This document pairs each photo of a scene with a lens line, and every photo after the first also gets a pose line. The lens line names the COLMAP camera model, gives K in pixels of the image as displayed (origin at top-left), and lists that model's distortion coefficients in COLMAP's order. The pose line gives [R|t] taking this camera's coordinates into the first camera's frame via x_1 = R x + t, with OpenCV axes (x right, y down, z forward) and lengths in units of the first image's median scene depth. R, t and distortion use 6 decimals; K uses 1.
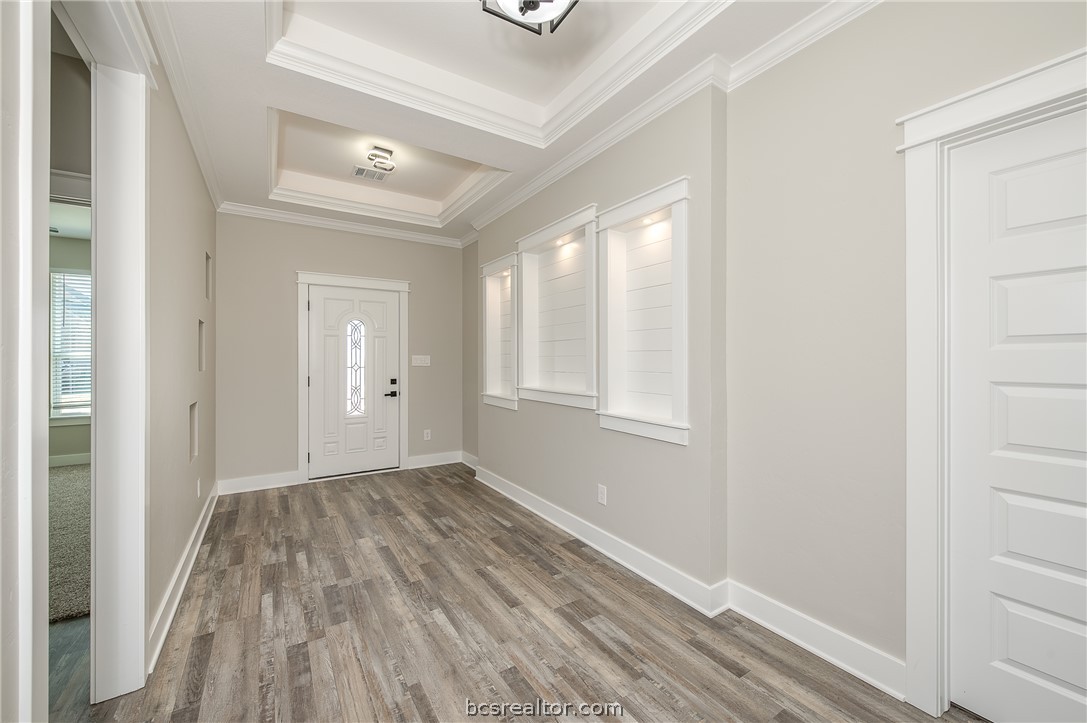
lens RADIAL K [[424.8, 0, 543.1], [0, 424.8, 363.4], [0, 0, 1]] dist [0.000378, -0.001741]
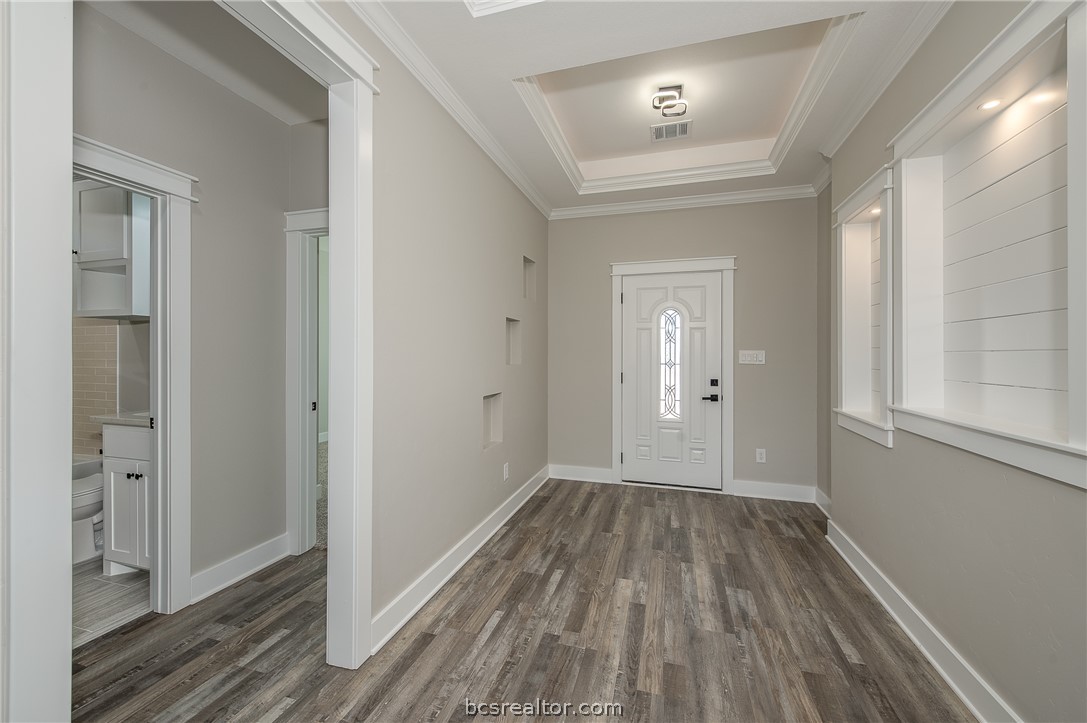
lens RADIAL K [[424.8, 0, 540.9], [0, 424.8, 354.2], [0, 0, 1]] dist [0.000378, -0.001741]
pose [[0.650709, 0.005059, -0.759310, 0.062821], [-0.013074, 0.999904, -0.004542, -0.004408], [0.759215, 0.012882, 0.650713, 0.294955]]
